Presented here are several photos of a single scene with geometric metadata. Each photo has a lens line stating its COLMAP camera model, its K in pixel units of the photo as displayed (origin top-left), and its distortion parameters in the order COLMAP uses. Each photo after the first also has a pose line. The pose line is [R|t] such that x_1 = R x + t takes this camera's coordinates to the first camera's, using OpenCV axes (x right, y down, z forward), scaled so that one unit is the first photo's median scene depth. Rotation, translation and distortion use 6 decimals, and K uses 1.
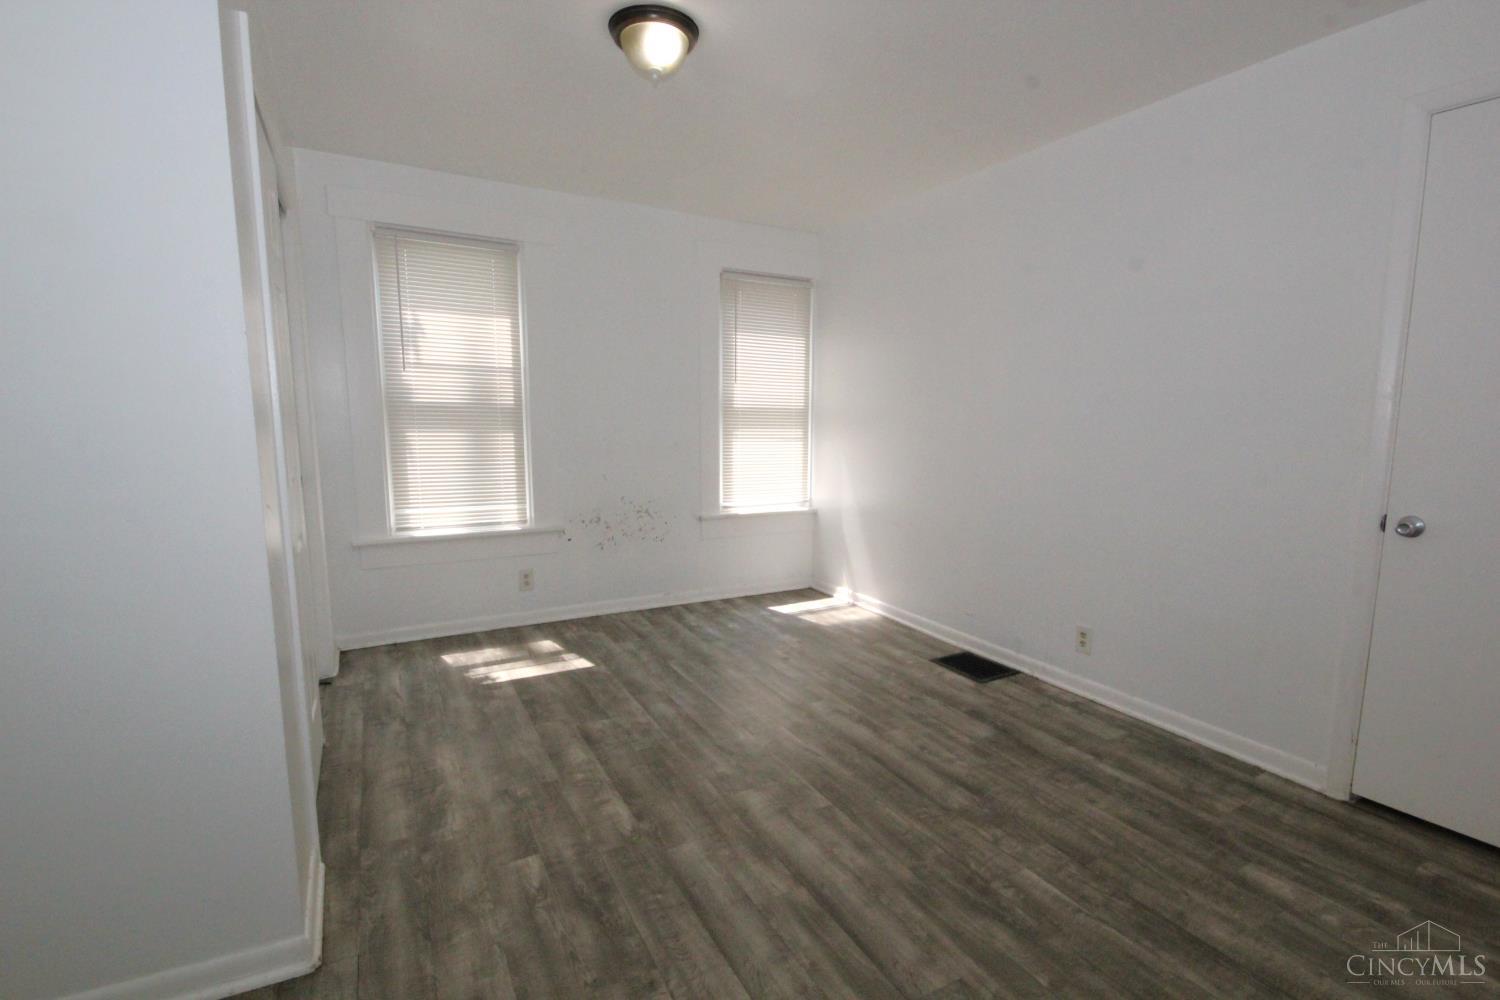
lens RADIAL K [[731.1, 0, 762.2], [0, 731.1, 506.3], [0, 0, 1]] dist [-0.003712, -0.000977]
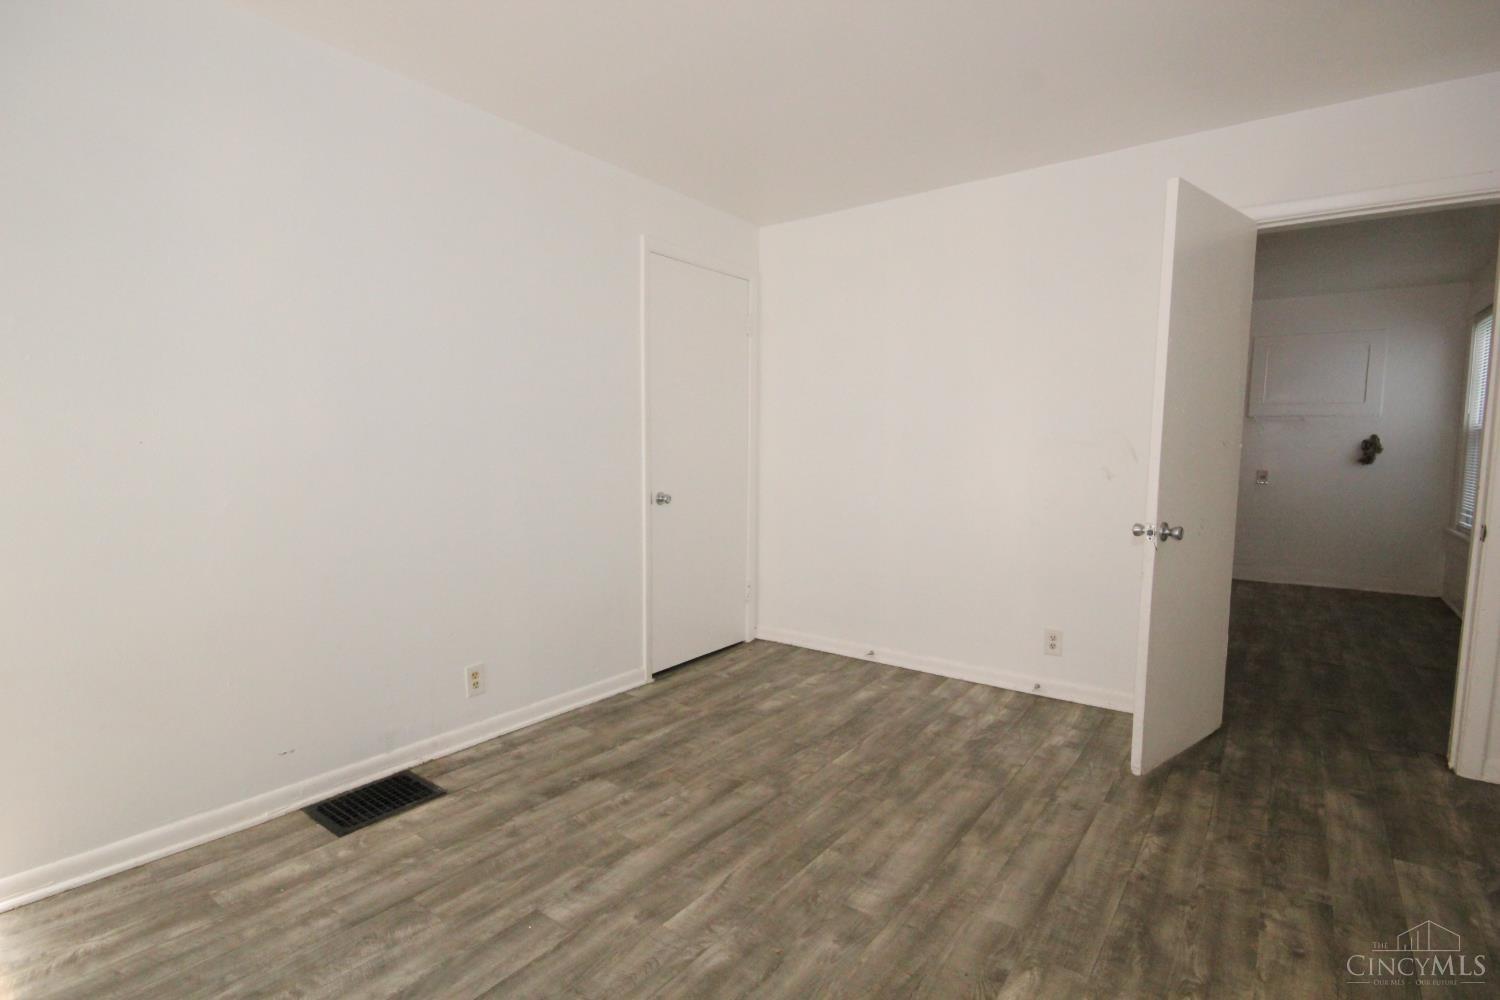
lens RADIAL K [[707.1, 0, 759.6], [0, 707.1, 509.0], [0, 0, 1]] dist [-0.002934, -0.000752]
pose [[-0.422658, -0.086502, 0.902152, -0.621164], [0.106235, 0.983843, 0.144106, -0.147373], [-0.900041, 0.156748, -0.406640, 1.346312]]
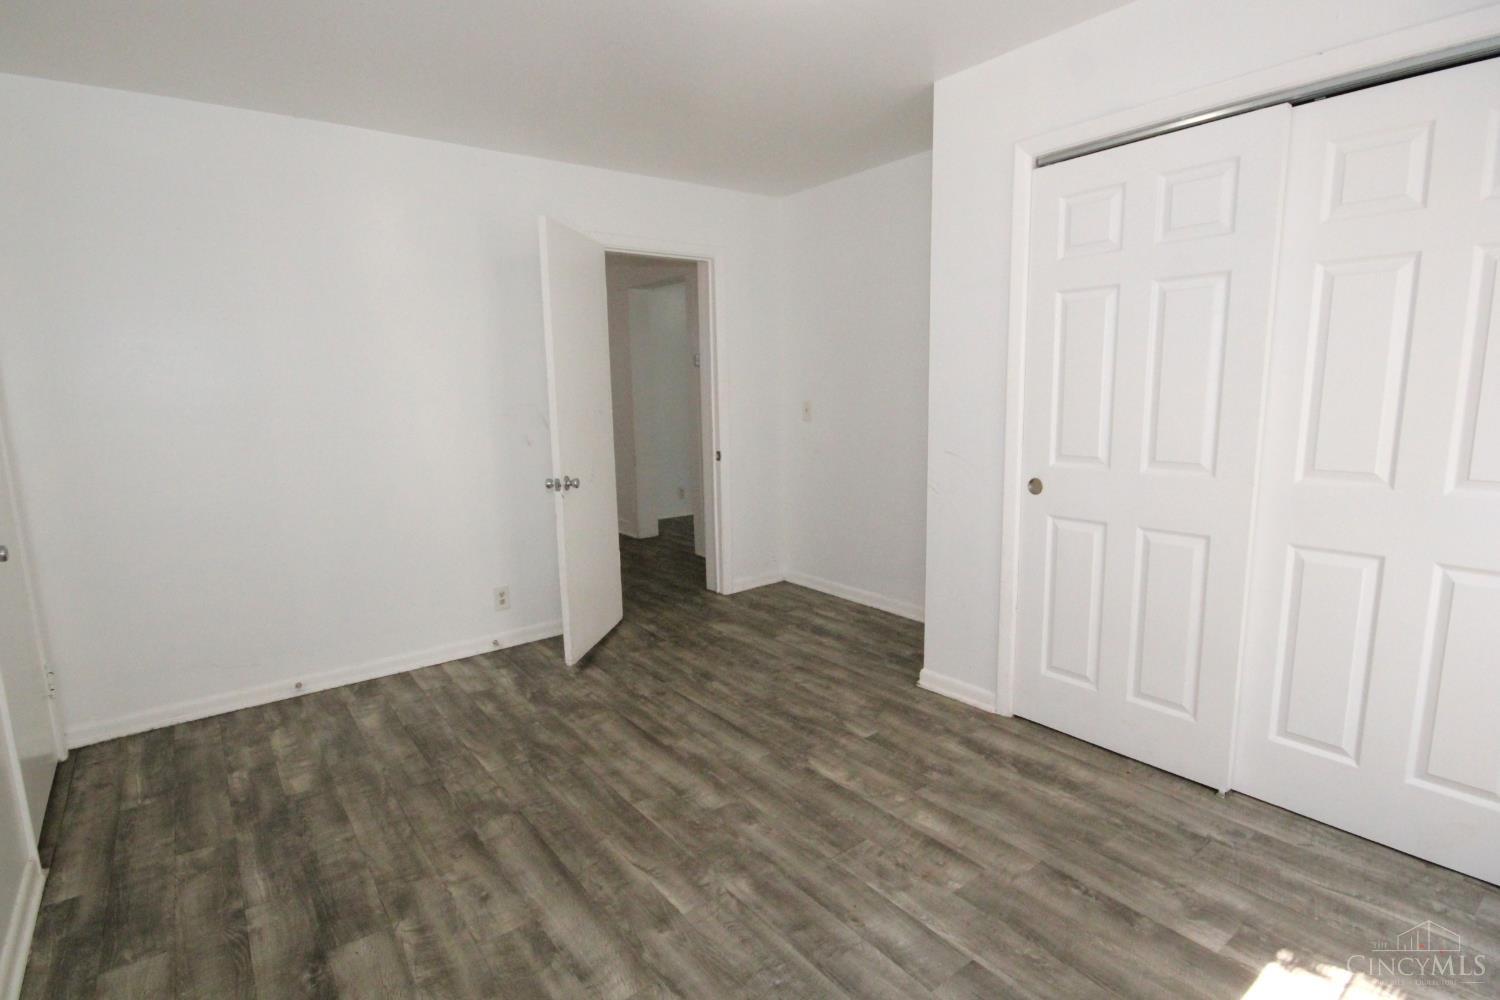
lens RADIAL K [[731.1, 0, 762.2], [0, 731.1, 506.3], [0, 0, 1]] dist [-0.003712, -0.000977]
pose [[-0.988834, 0.041434, -0.143142, 0.045172], [-0.001053, 0.958599, 0.284757, -0.267792], [0.149015, 0.281729, -0.947852, 1.830163]]
